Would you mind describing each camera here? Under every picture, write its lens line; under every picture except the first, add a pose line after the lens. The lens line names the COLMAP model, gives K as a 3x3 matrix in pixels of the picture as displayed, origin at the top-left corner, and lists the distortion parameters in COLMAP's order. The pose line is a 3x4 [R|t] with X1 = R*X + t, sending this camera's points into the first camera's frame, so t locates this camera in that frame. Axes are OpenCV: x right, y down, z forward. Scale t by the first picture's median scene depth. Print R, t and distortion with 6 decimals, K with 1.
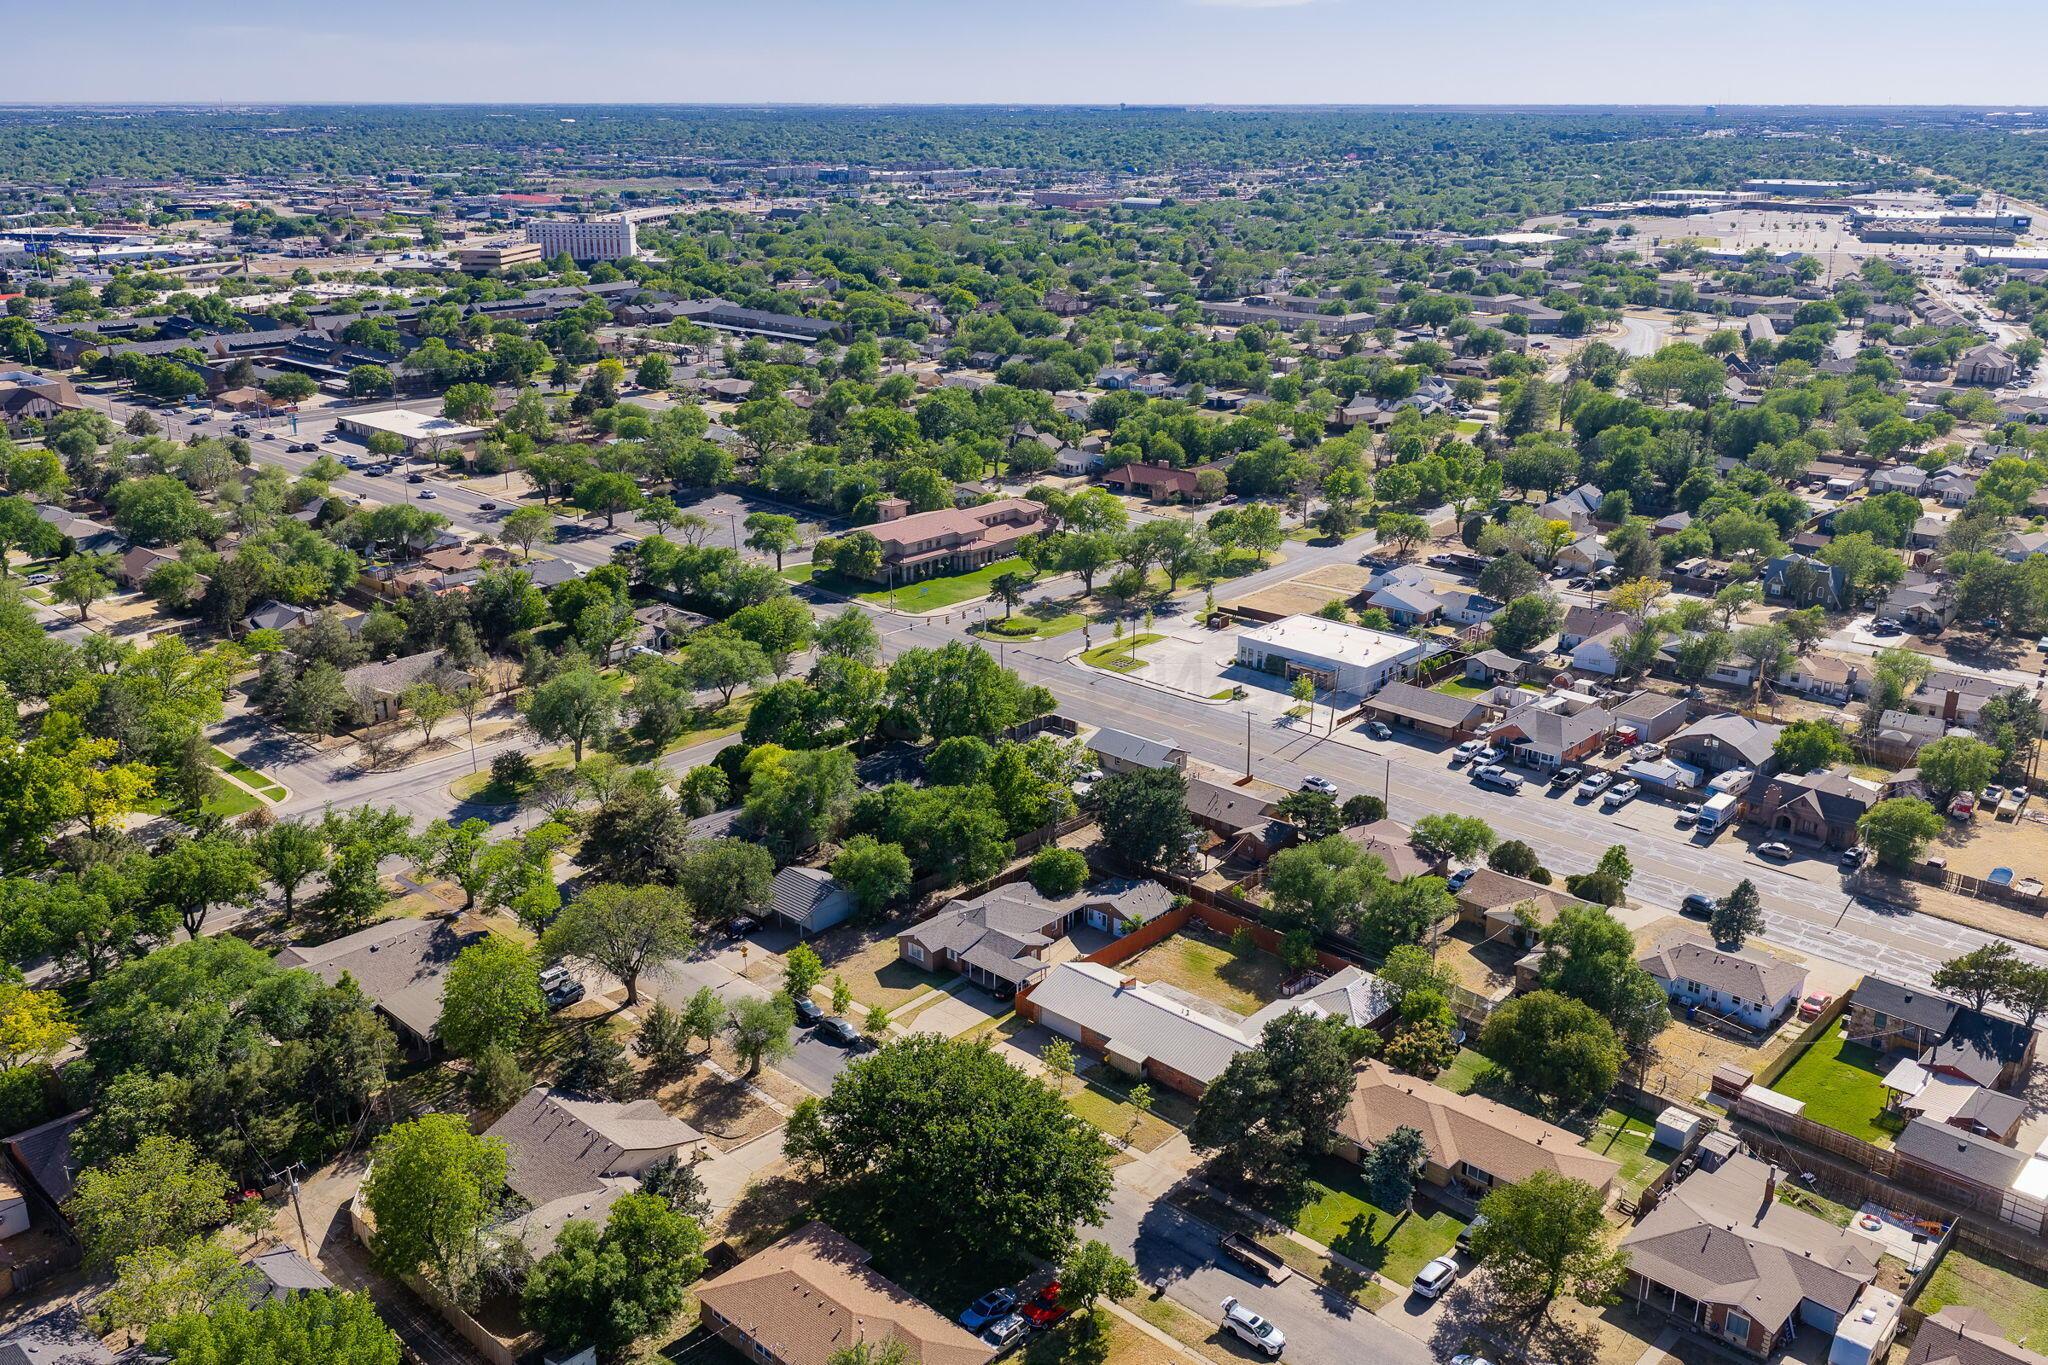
lens RADIAL K [[1657.9, 0, 1024.0], [0, 1657.9, 682.5], [0, 0, 1]] dist [0.007373, -0.000595]
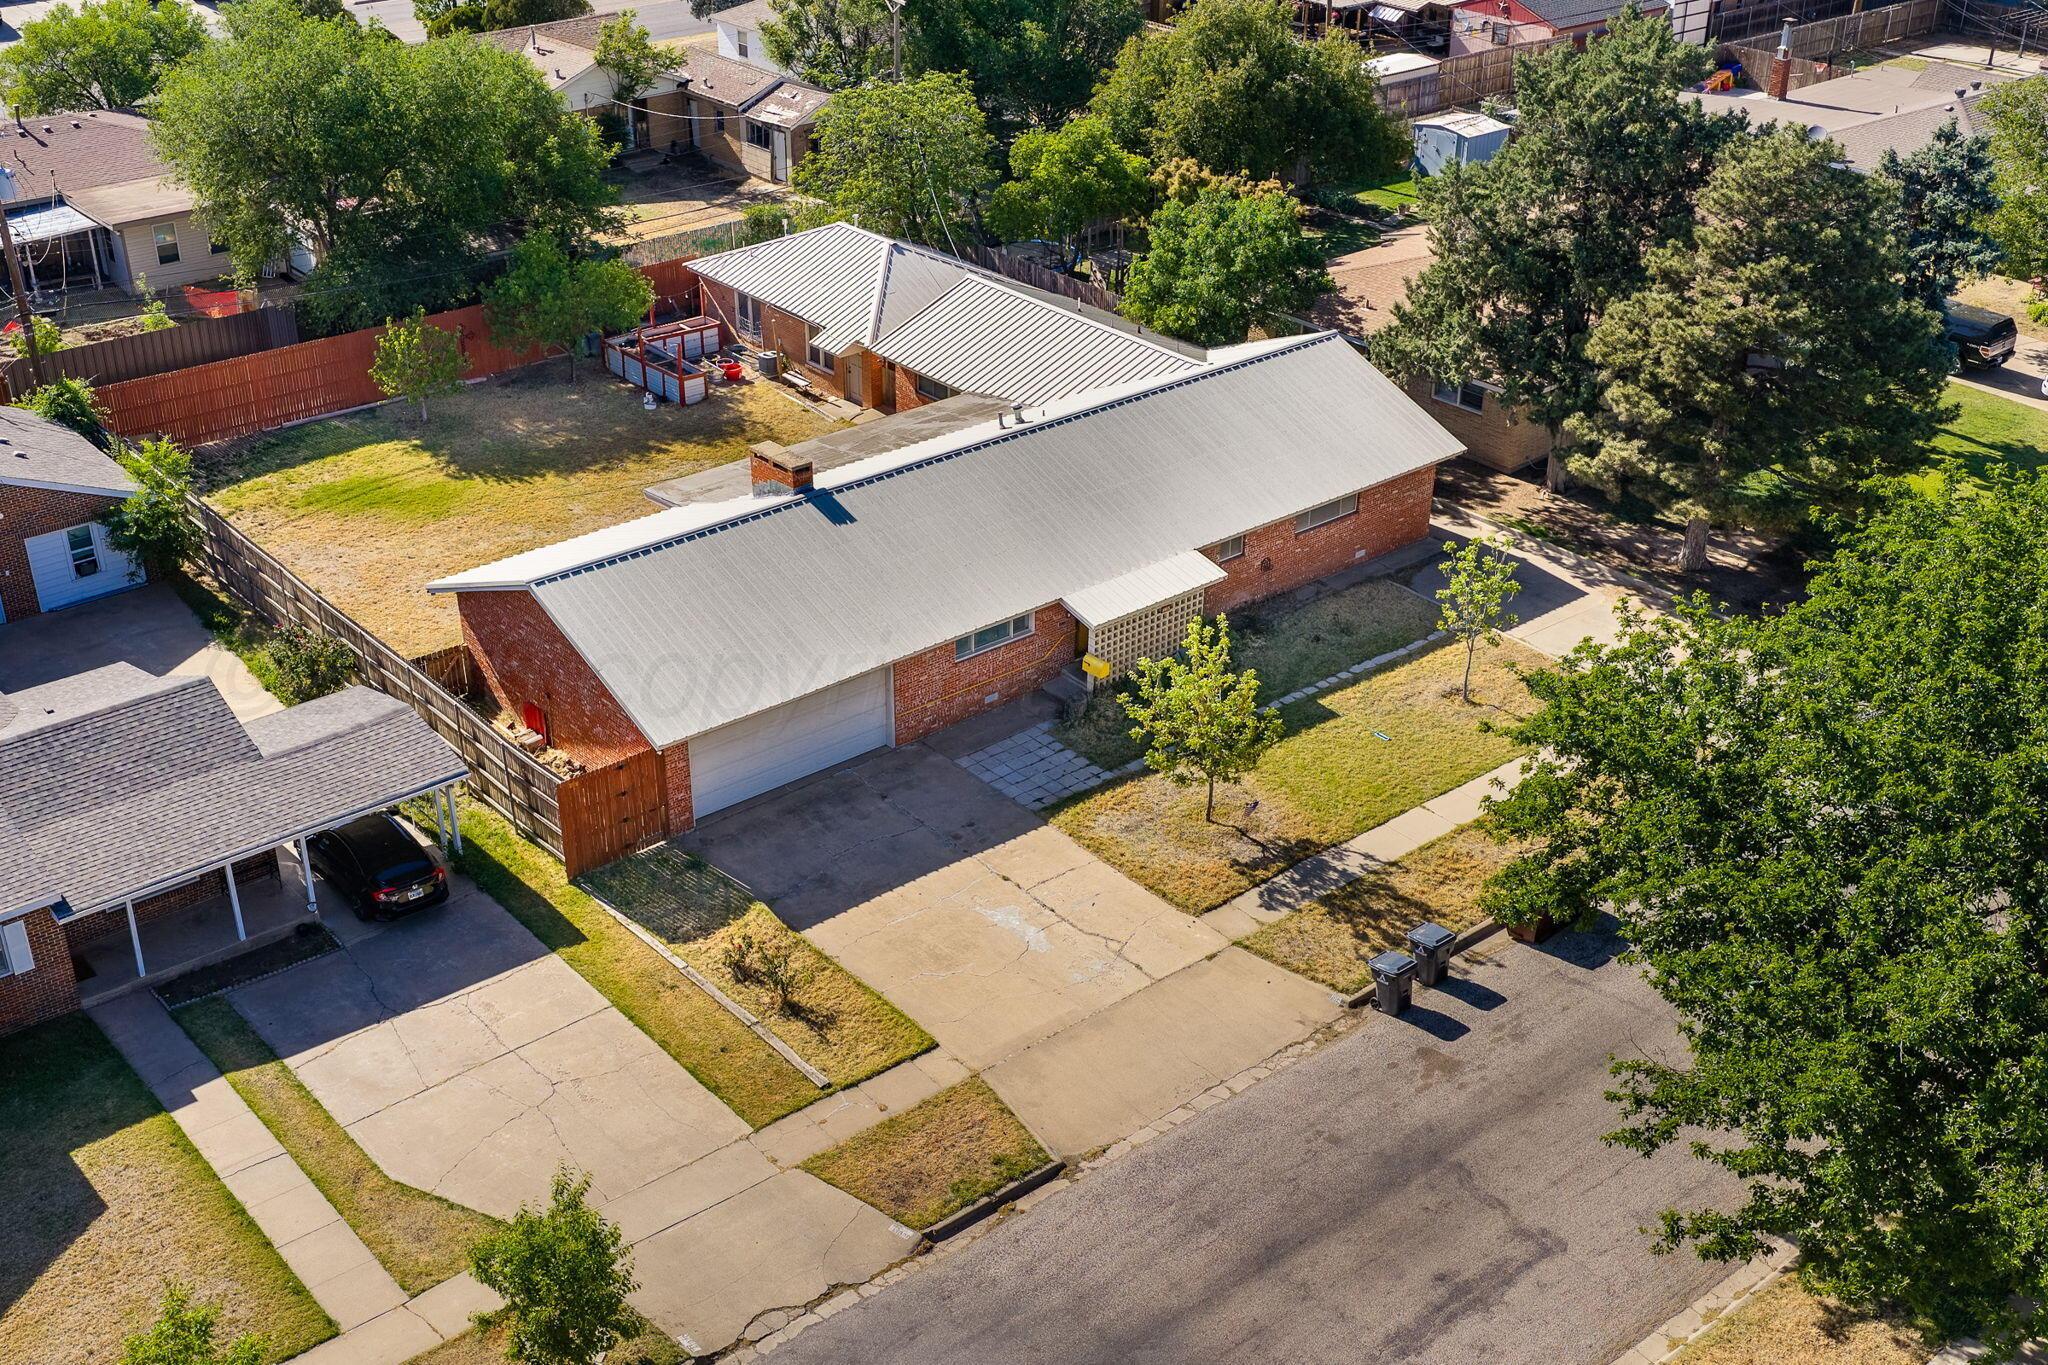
lens RADIAL K [[2250.6, 0, 1020.7], [0, 2250.6, 738.5], [0, 0, 1]] dist [0.056004, -0.200691]
pose [[0.111235, -0.486302, 0.866682, -0.218165], [0.310222, 0.845507, 0.434605, 0.073249], [-0.944134, 0.220520, 0.244911, 0.810949]]
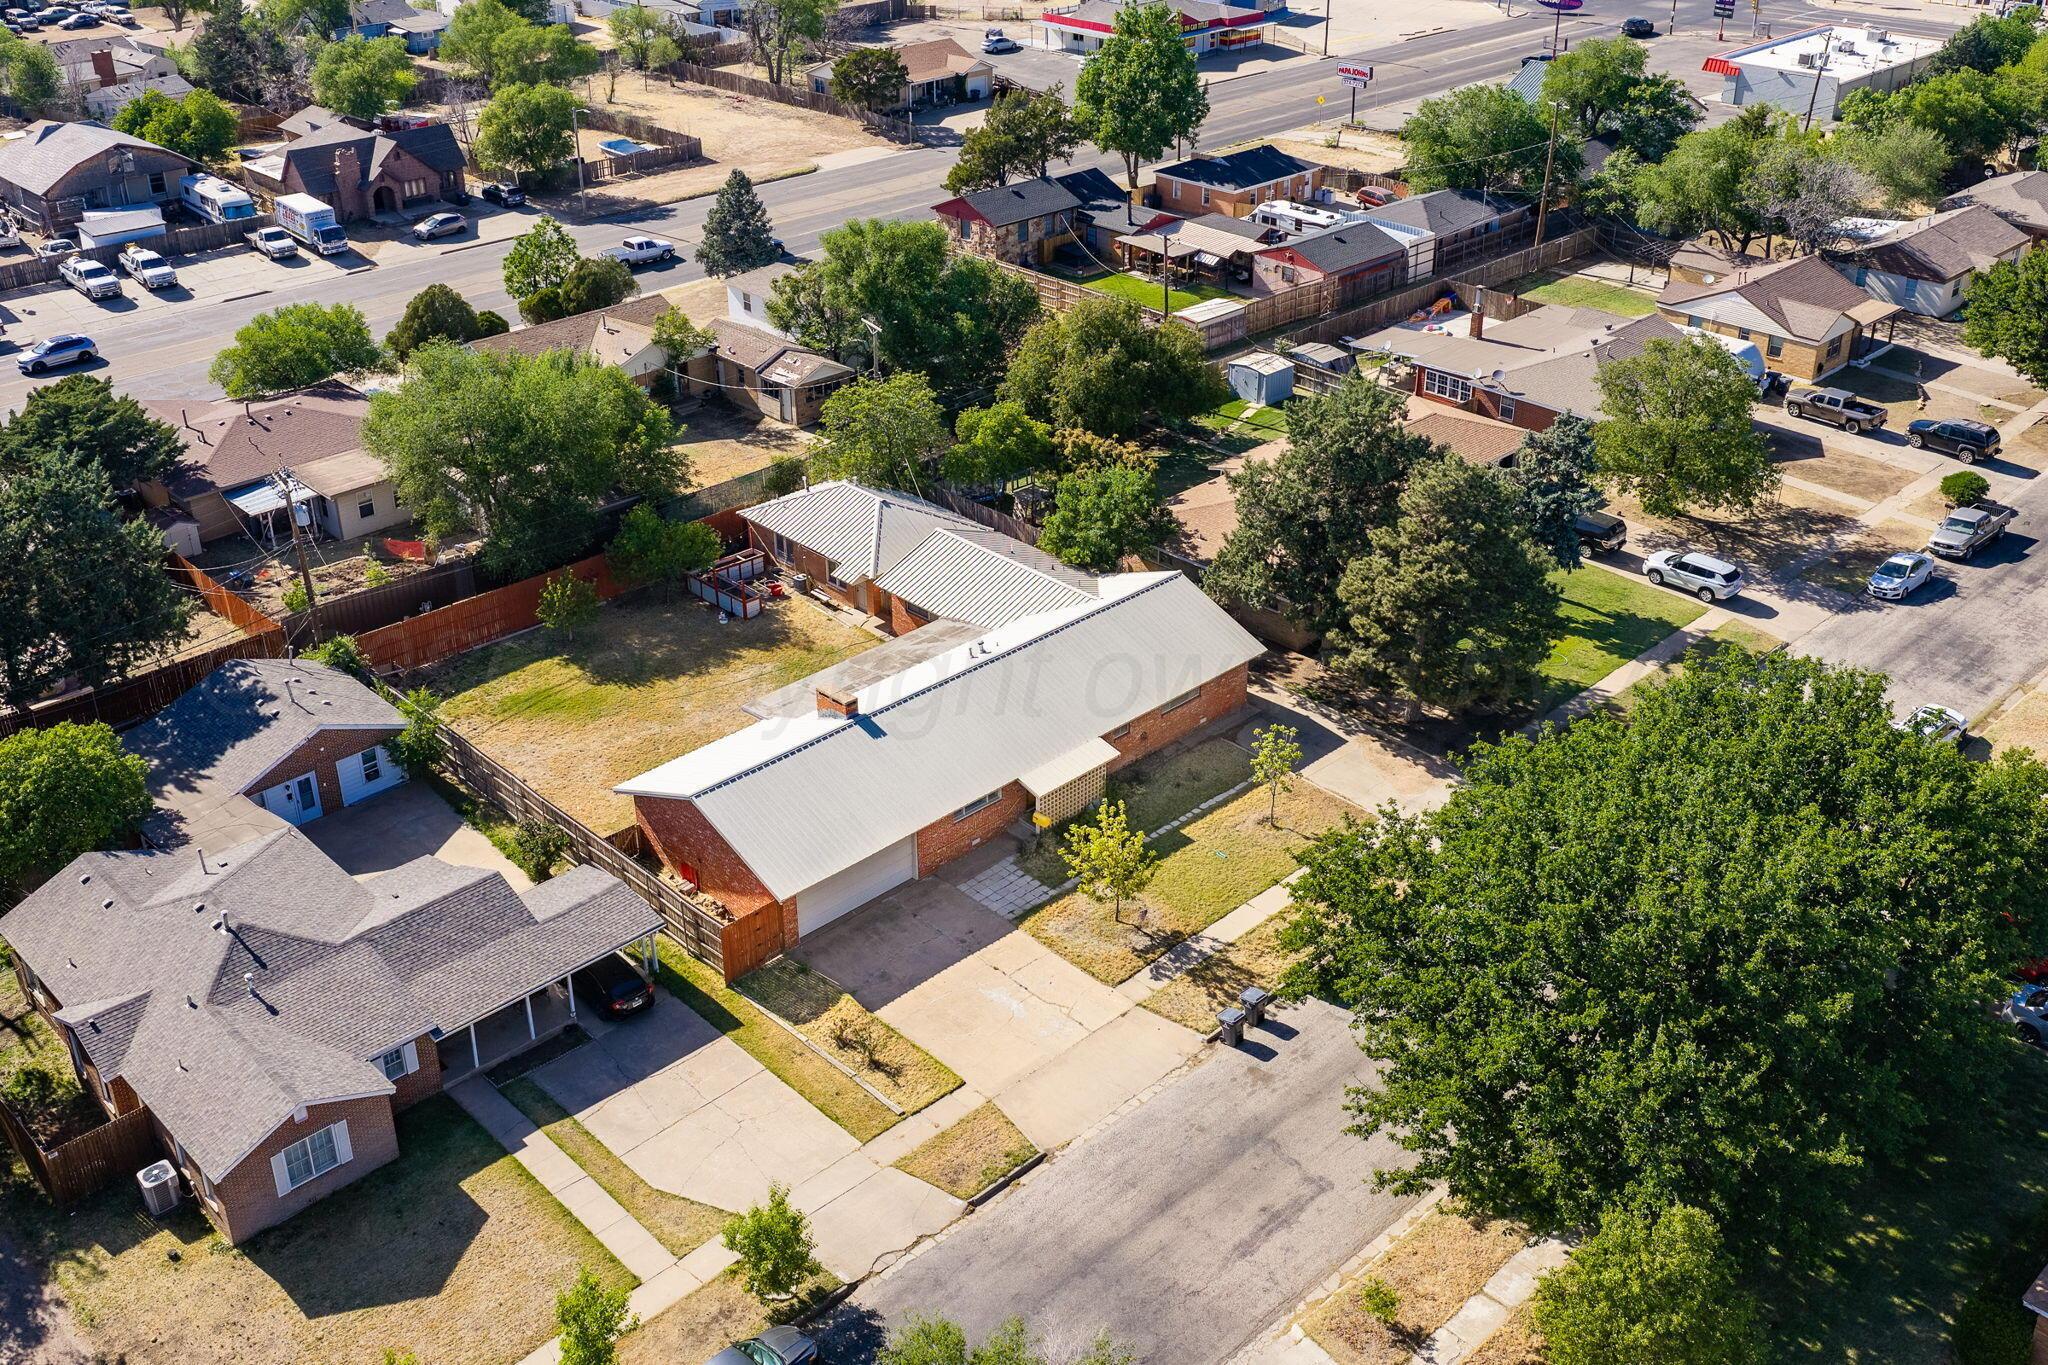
lens RADIAL K [[1936.8, 0, 1075.3], [0, 1936.8, 563.3], [0, 0, 1]] dist [0.059874, -0.211543]
pose [[0.025208, -0.428046, 0.903405, -0.299774], [0.314076, 0.861325, 0.399344, -0.009245], [-0.949063, 0.273671, 0.156151, 0.787127]]
